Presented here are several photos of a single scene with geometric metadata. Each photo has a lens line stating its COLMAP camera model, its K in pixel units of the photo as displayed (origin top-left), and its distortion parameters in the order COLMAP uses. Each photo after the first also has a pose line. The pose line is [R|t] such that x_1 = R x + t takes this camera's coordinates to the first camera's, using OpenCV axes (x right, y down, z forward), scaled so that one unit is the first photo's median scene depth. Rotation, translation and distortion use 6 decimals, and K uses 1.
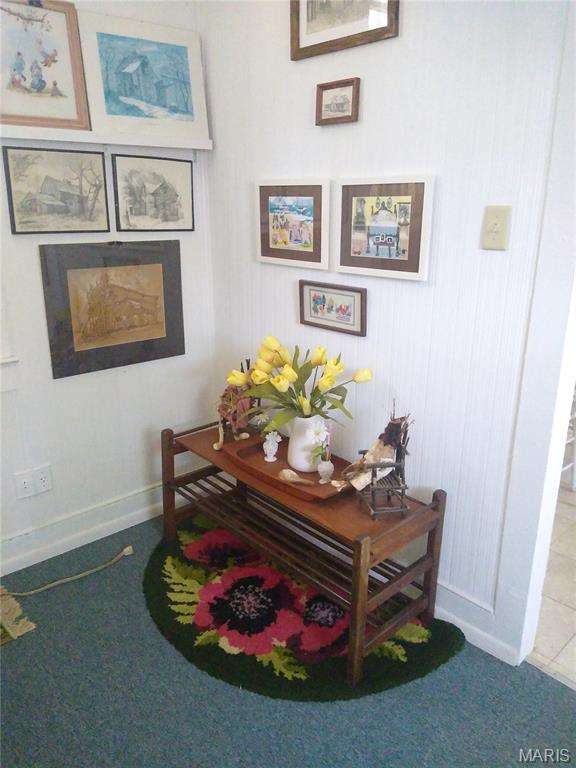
lens RADIAL K [[599.3, 0, 289.3], [0, 599.3, 385.7], [0, 0, 1]] dist [0.084584, -0.132231]
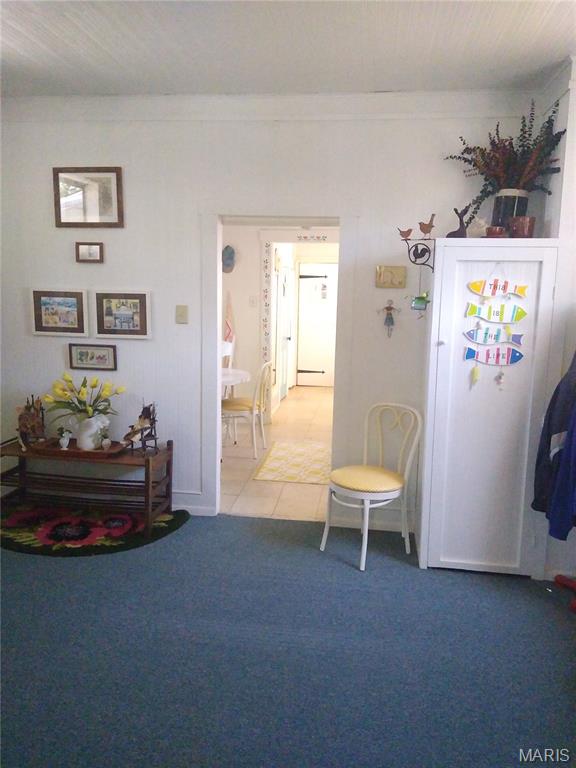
lens RADIAL K [[599.3, 0, 289.3], [0, 599.3, 385.7], [0, 0, 1]] dist [0.084584, -0.132231]
pose [[0.777851, -0.087465, 0.622332, -0.639216], [0.169072, 0.982883, -0.073184, 0.196606], [-0.605279, 0.162145, 0.779325, -0.798349]]
